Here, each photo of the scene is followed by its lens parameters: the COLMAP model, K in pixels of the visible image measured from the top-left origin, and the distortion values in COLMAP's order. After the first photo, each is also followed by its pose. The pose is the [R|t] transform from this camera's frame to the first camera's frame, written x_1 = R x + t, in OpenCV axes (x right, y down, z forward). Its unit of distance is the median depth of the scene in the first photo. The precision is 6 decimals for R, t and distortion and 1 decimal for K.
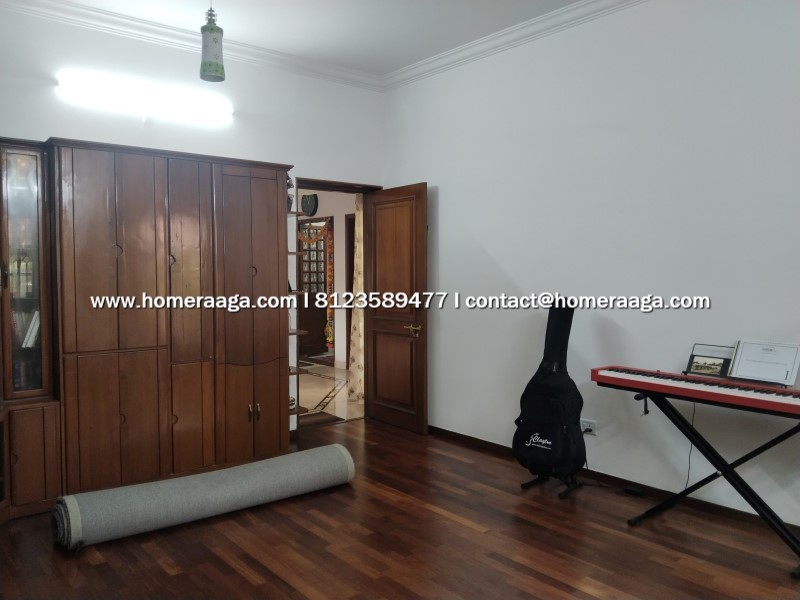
lens RADIAL K [[635.6, 0, 400.0], [0, 635.6, 300.0], [0, 0, 1]] dist [0.055297, -0.086823]
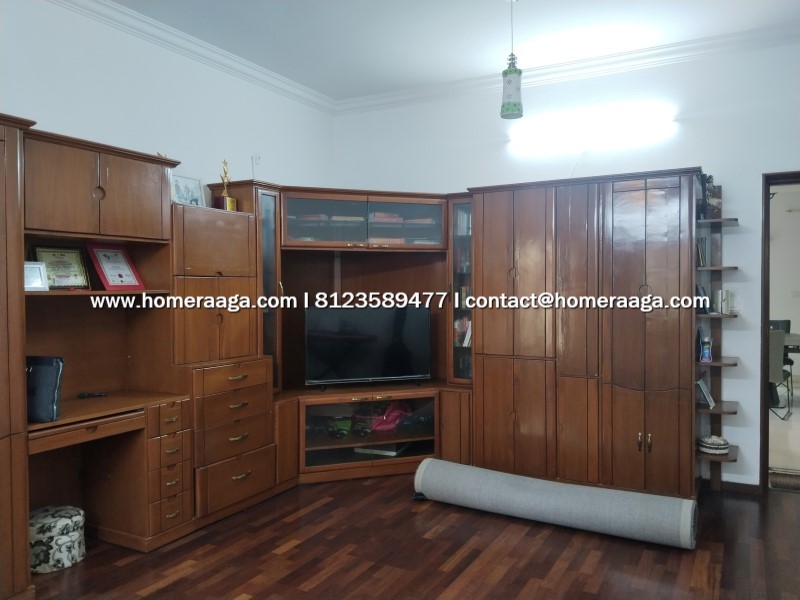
lens RADIAL K [[656.5, 0, 400.0], [0, 656.5, 300.0], [0, 0, 1]] dist [0.009417, -0.087681]
pose [[0.361624, 0.030636, -0.931821, 0.641064], [-0.038632, 0.999094, 0.017856, -0.041205], [0.931523, 0.029541, 0.362480, 0.386605]]
